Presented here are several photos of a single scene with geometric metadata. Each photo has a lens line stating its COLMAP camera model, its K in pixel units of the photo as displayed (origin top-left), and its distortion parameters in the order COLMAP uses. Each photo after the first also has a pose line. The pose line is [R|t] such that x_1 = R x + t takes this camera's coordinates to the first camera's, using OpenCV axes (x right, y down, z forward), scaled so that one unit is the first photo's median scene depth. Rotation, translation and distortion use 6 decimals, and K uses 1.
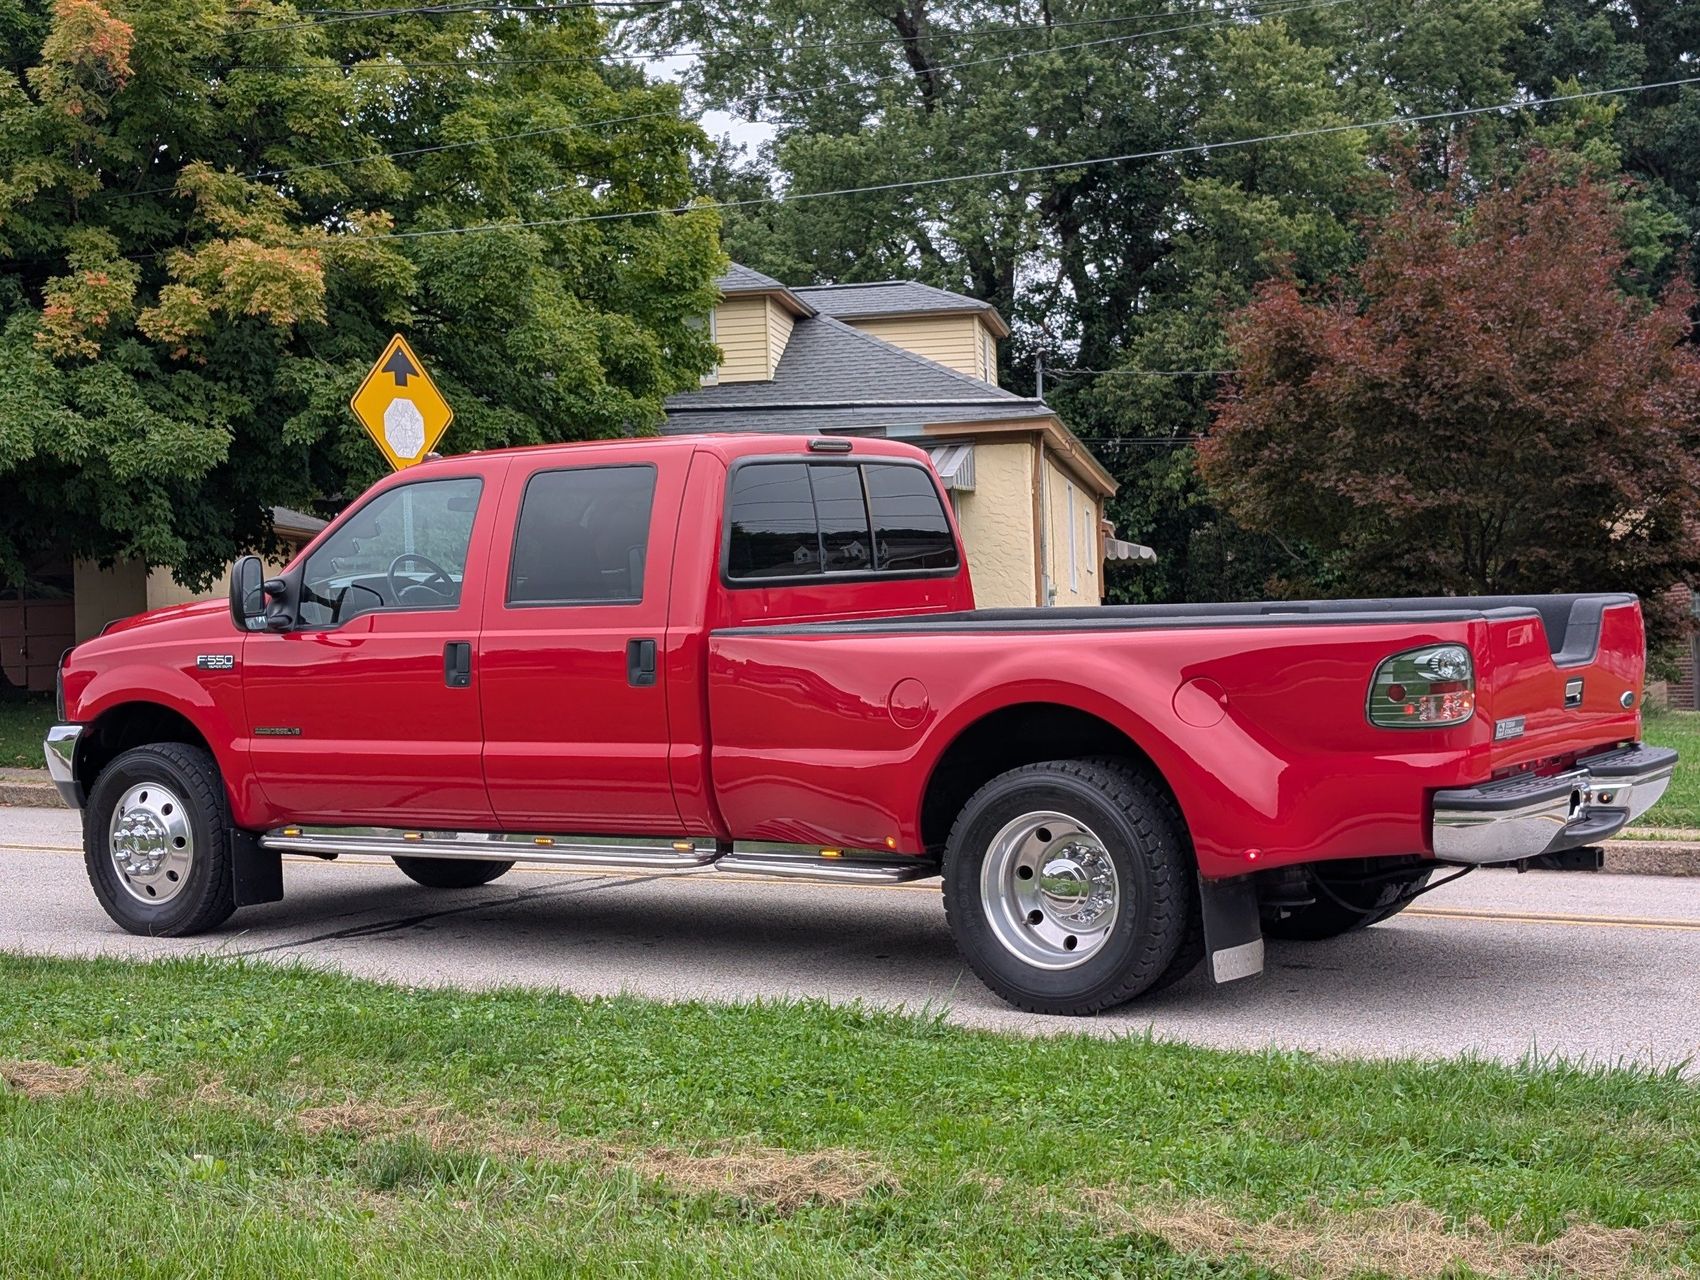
lens RADIAL K [[2629.9, 0, 825.4], [0, 2629.9, 650.3], [0, 0, 1]] dist [0.218648, -0.937529]
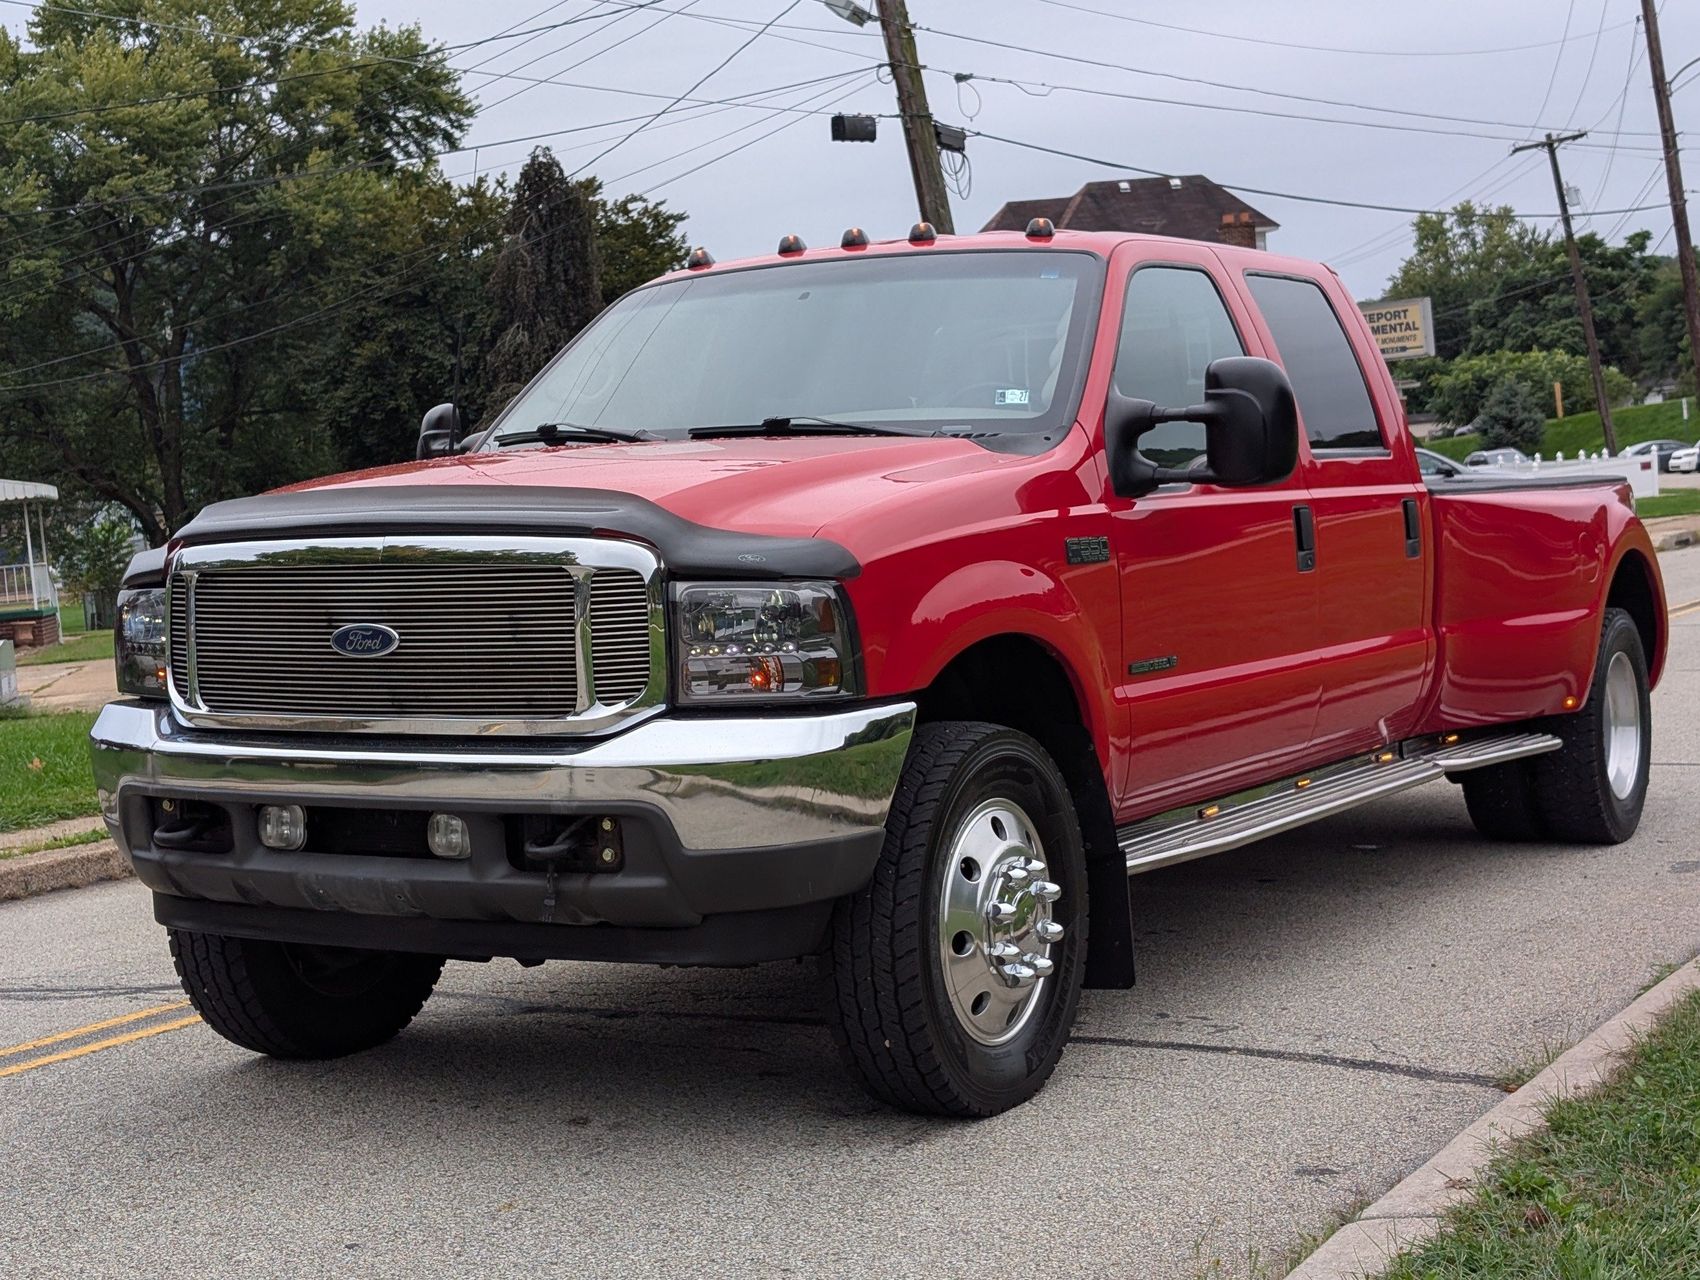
lens RADIAL K [[2686.4, 0, 848.5], [0, 2686.4, 659.6], [0, 0, 1]] dist [0.151109, 0.048317]
pose [[-0.044009, -0.025870, 0.998696, -0.784867], [0.070752, 0.997074, 0.028946, 0.007451], [-0.996523, 0.071934, -0.042050, 1.085398]]
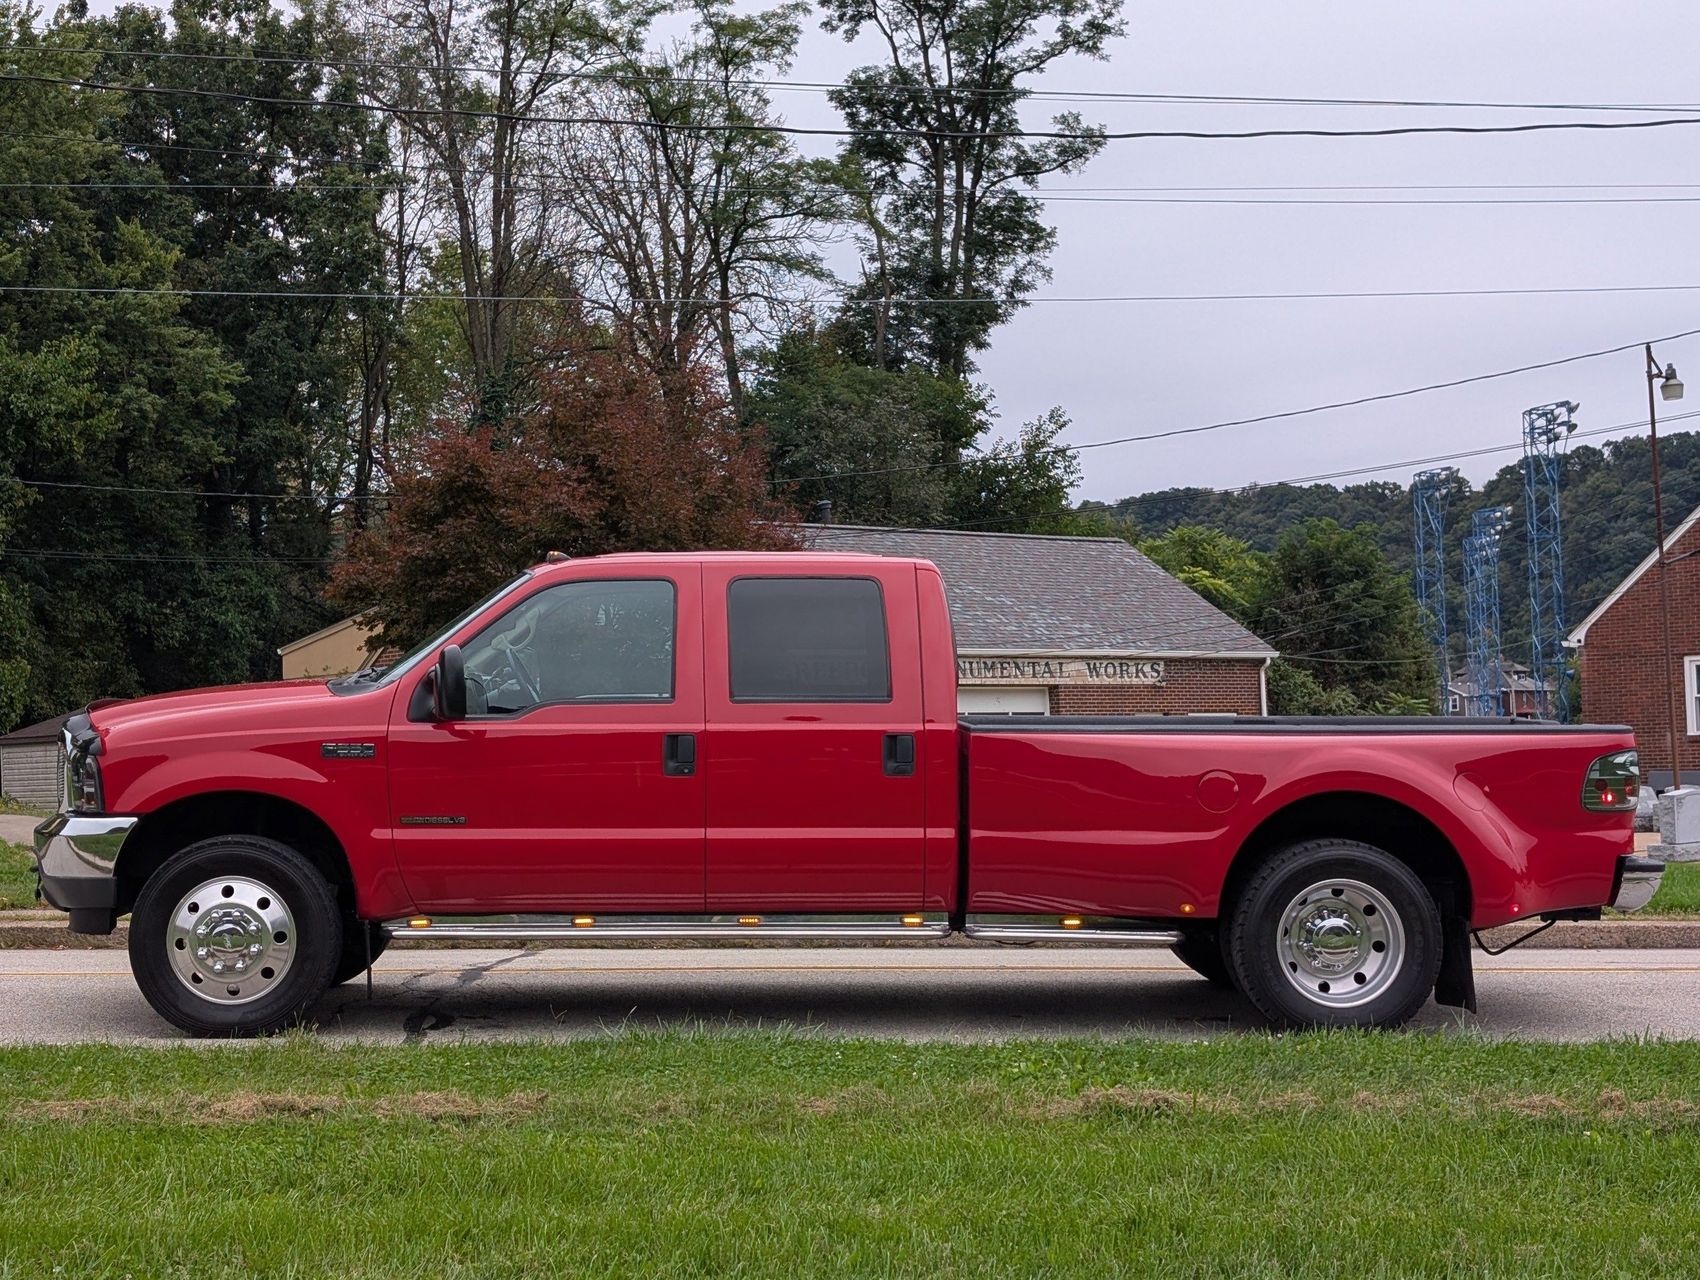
lens RADIAL K [[2629.9, 0, 825.4], [0, 2629.9, 650.3], [0, 0, 1]] dist [0.218648, -0.937529]
pose [[0.807439, 0.039986, 0.588594, -0.671695], [-0.010918, 0.998542, -0.052859, 0.017478], [-0.589849, 0.036255, 0.806699, 0.104371]]
